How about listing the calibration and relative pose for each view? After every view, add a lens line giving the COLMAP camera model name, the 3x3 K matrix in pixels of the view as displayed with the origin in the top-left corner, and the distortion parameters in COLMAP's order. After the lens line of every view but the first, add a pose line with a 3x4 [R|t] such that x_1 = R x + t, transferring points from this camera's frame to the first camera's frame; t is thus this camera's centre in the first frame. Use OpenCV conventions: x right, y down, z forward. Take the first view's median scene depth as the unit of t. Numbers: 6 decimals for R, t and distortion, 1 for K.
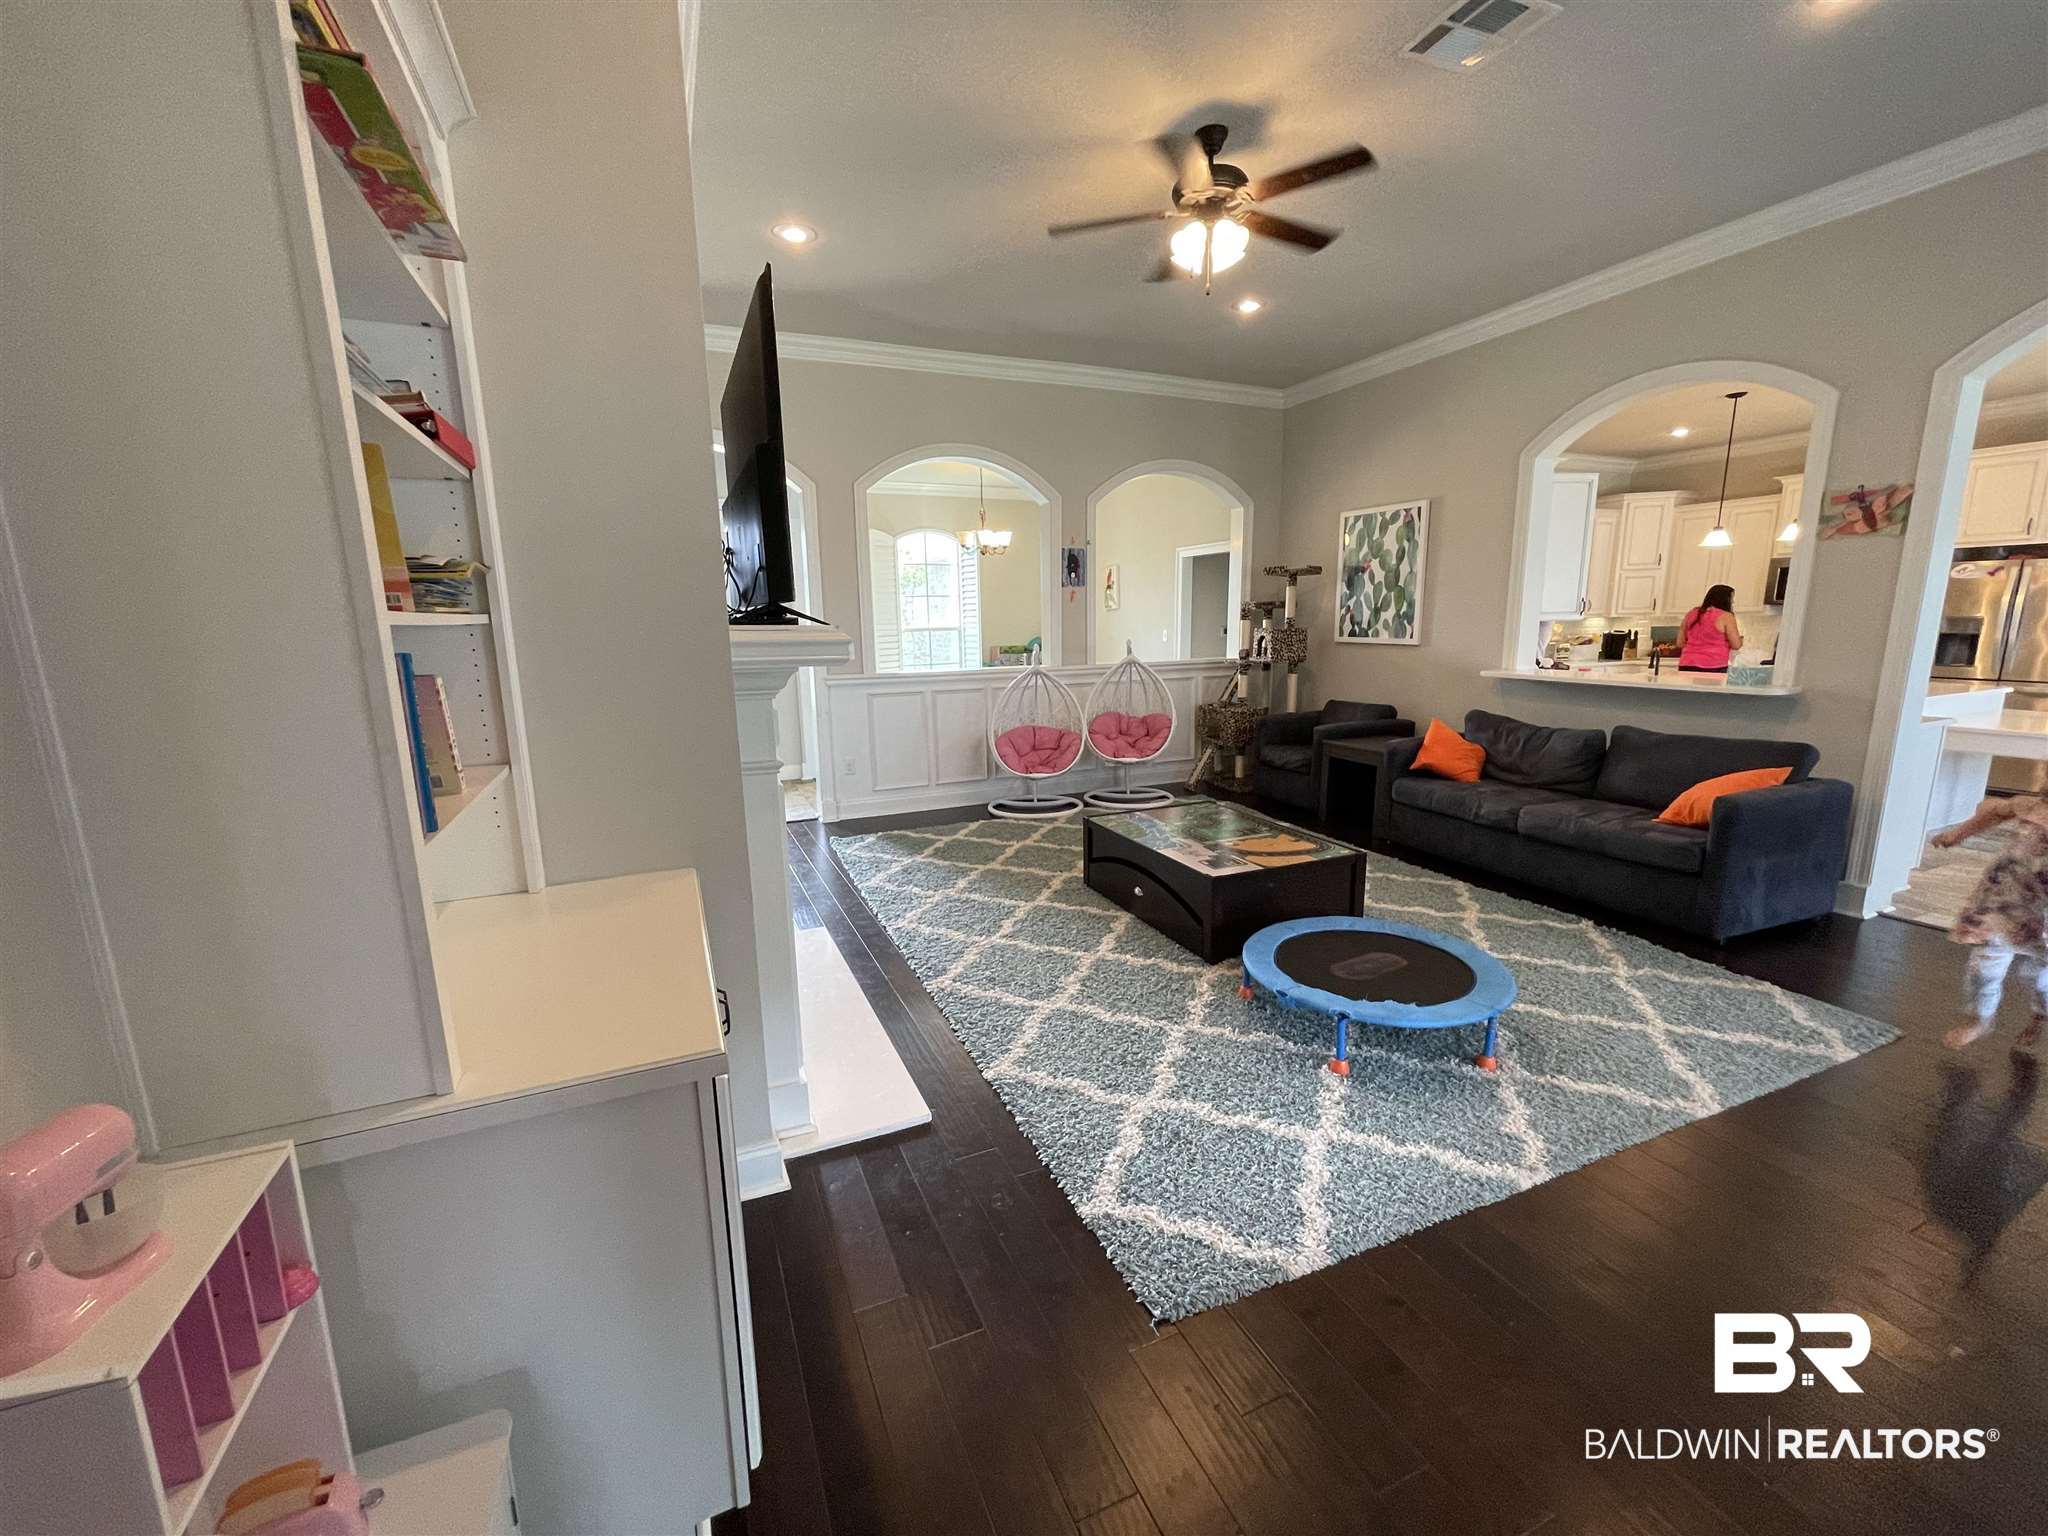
lens RADIAL K [[818.8, 0, 1018.4], [0, 818.8, 770.2], [0, 0, 1]] dist [0.001047, 0.000272]
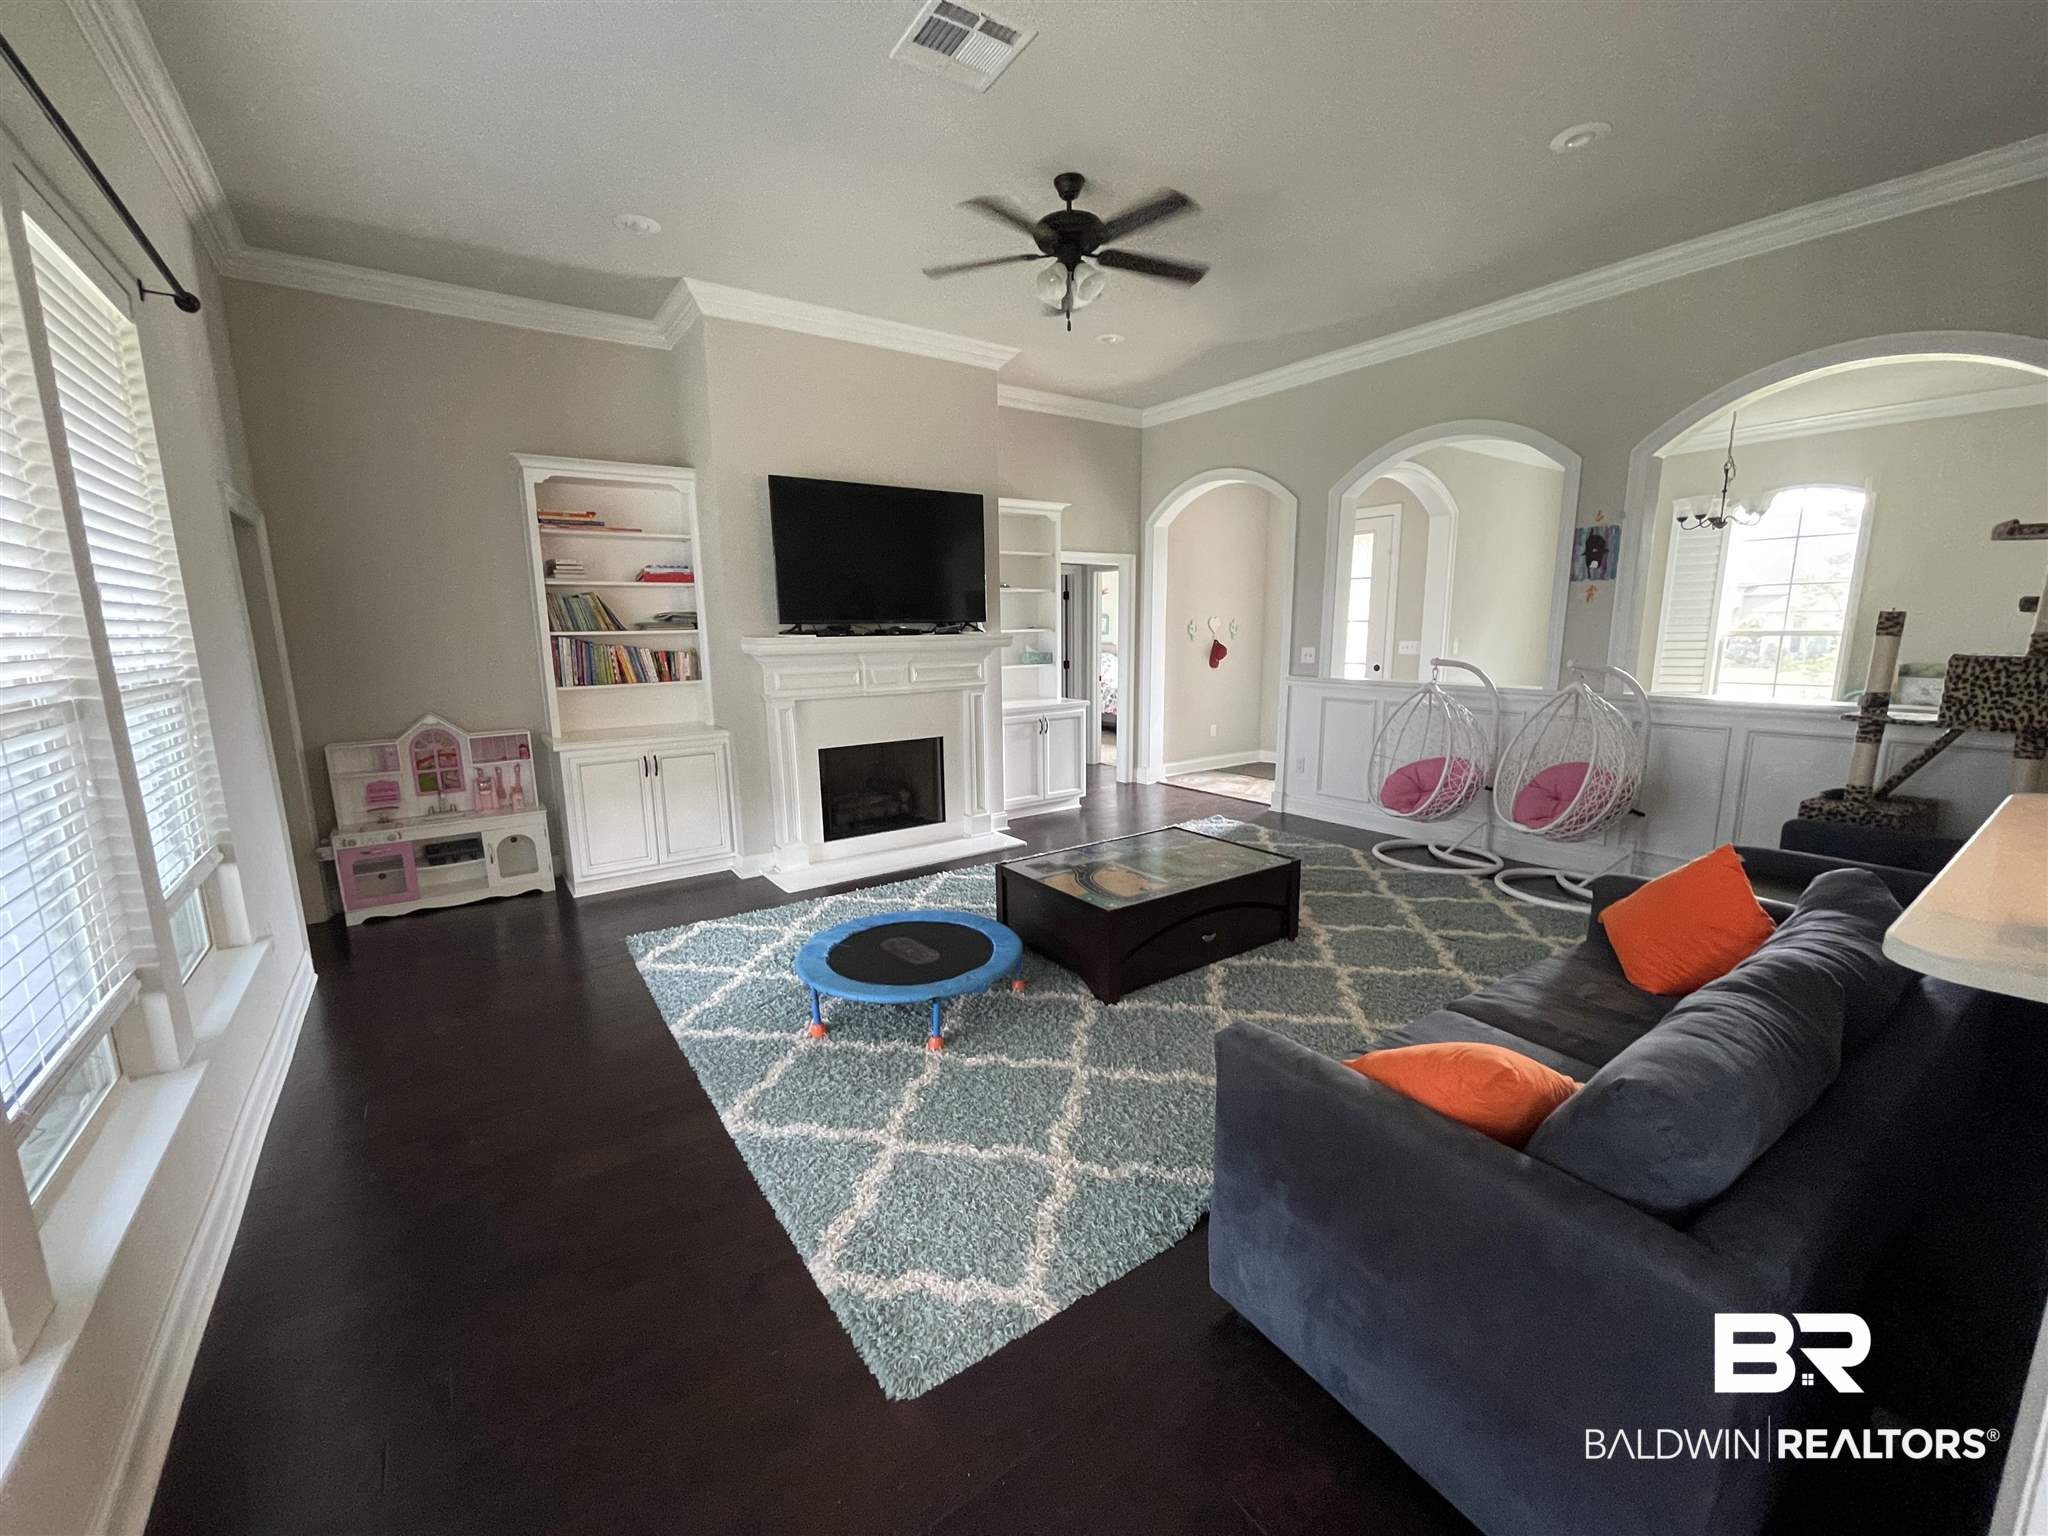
lens RADIAL K [[818.8, 0, 1033.5], [0, 818.8, 767.0], [0, 0, 1]] dist [0.001047, 0.000272]
pose [[0.218343, 0.182590, -0.958638, 1.099913], [-0.169658, 0.974483, 0.146966, -0.147180], [0.961011, 0.130552, 0.243749, 0.632829]]
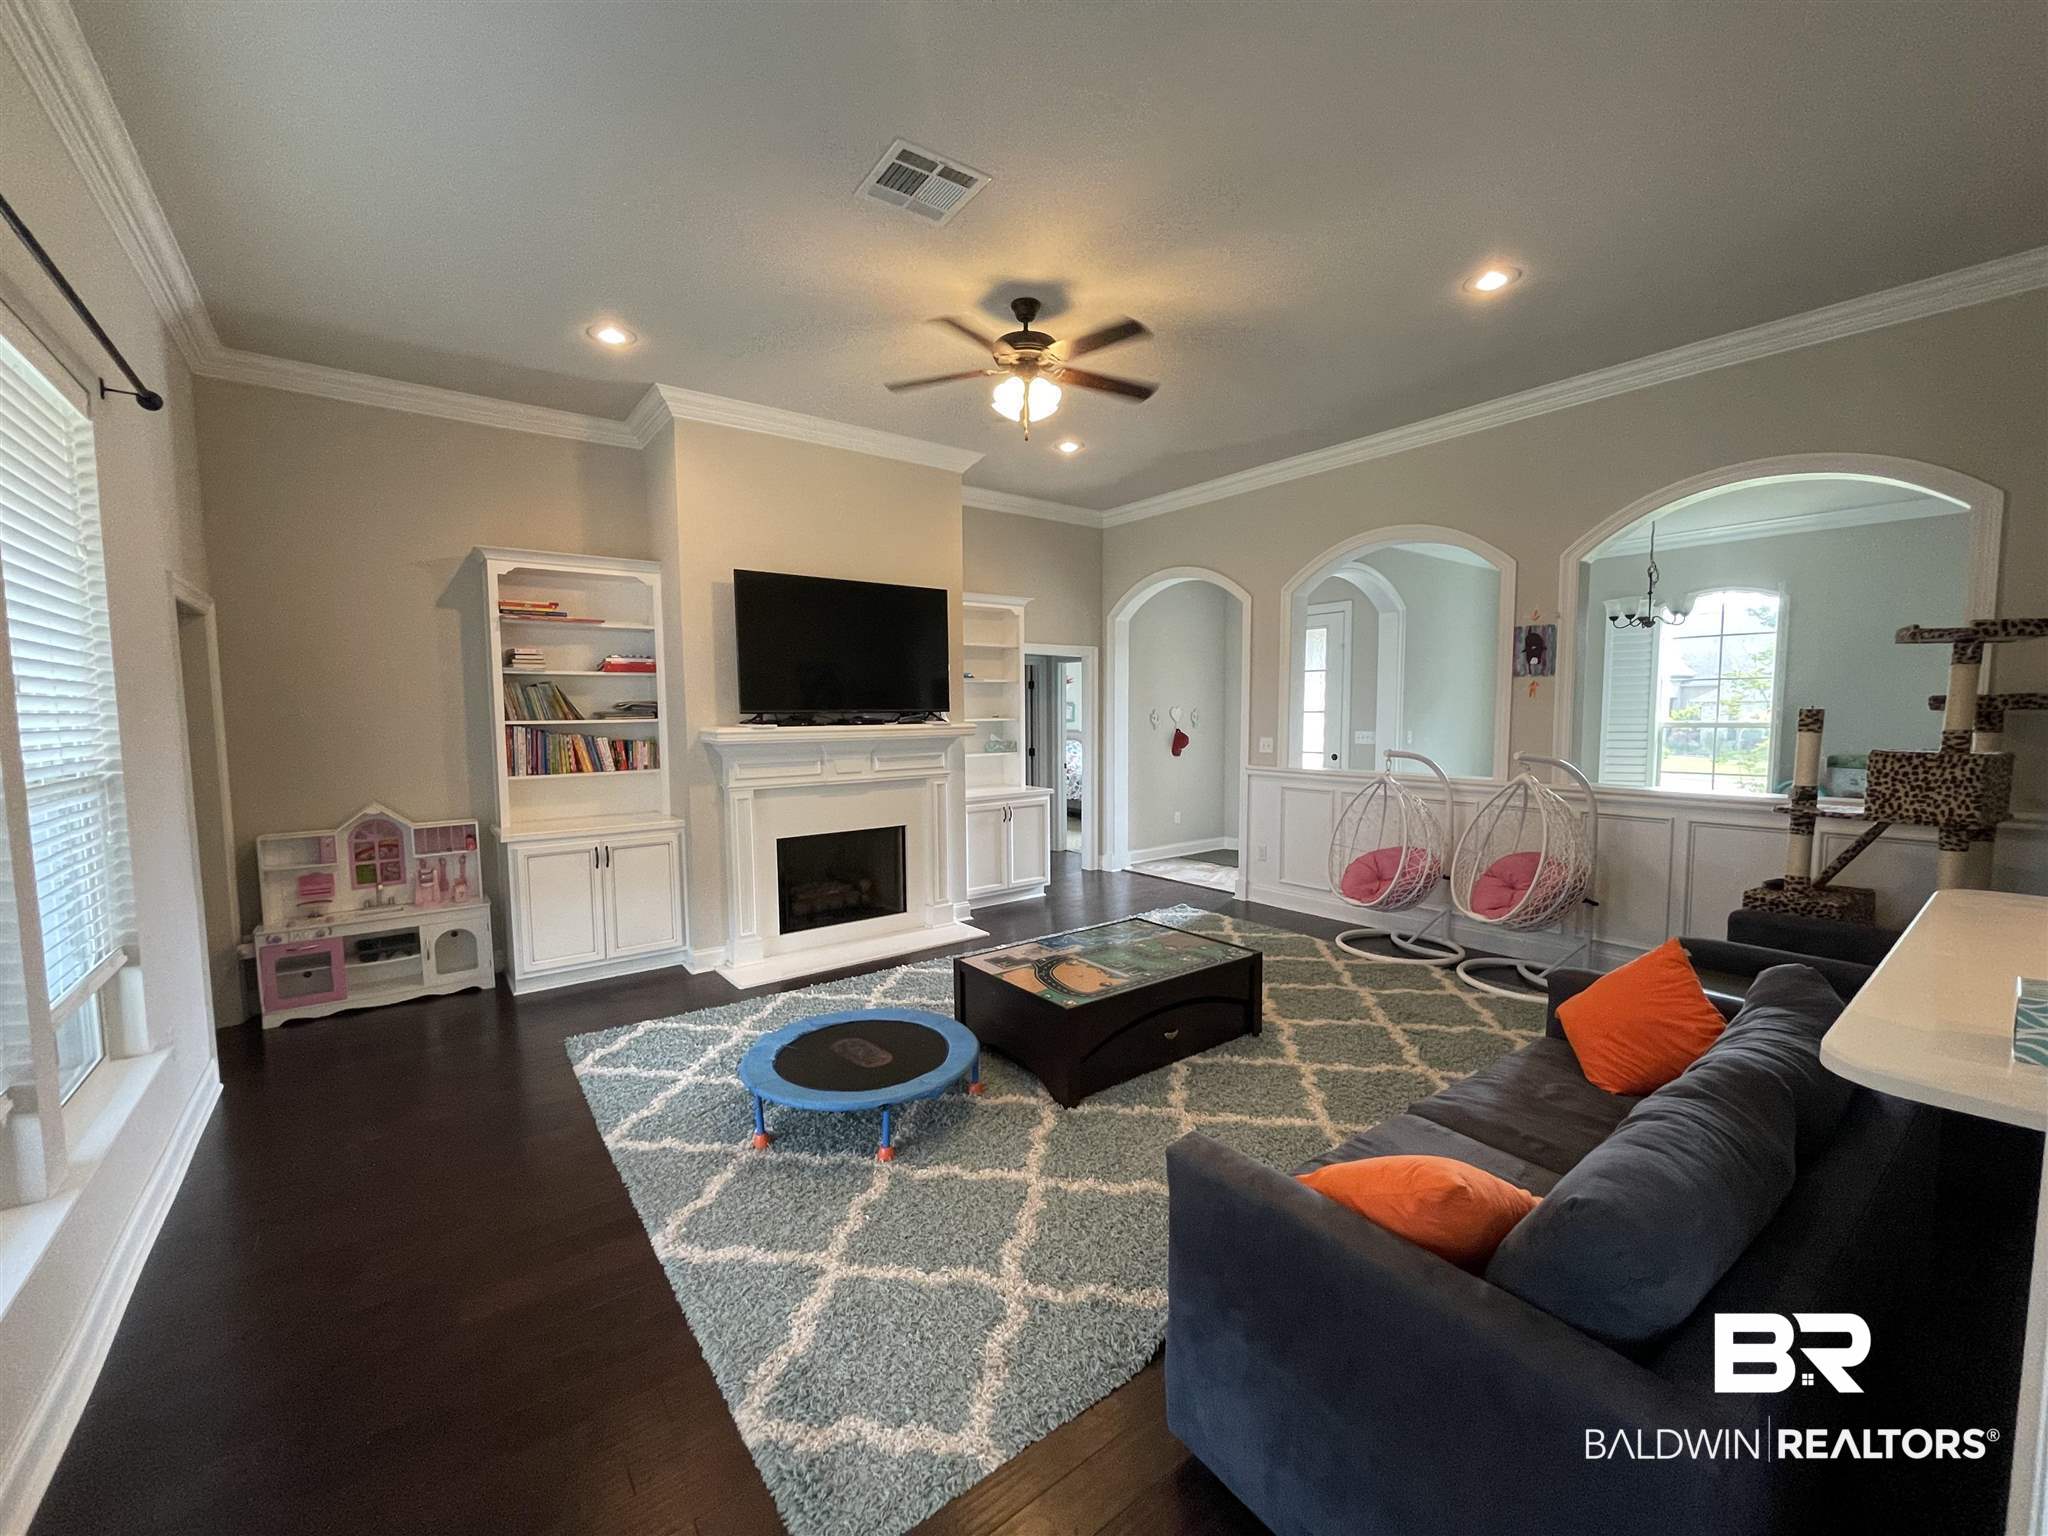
lens RADIAL K [[818.8, 0, 1028.8], [0, 818.8, 771.4], [0, 0, 1]] dist [0.001047, 0.000272]
pose [[0.252259, 0.086114, -0.963821, 1.098841], [-0.173275, 0.983953, 0.042562, -0.154072], [0.952020, 0.156269, 0.263132, 0.641237]]
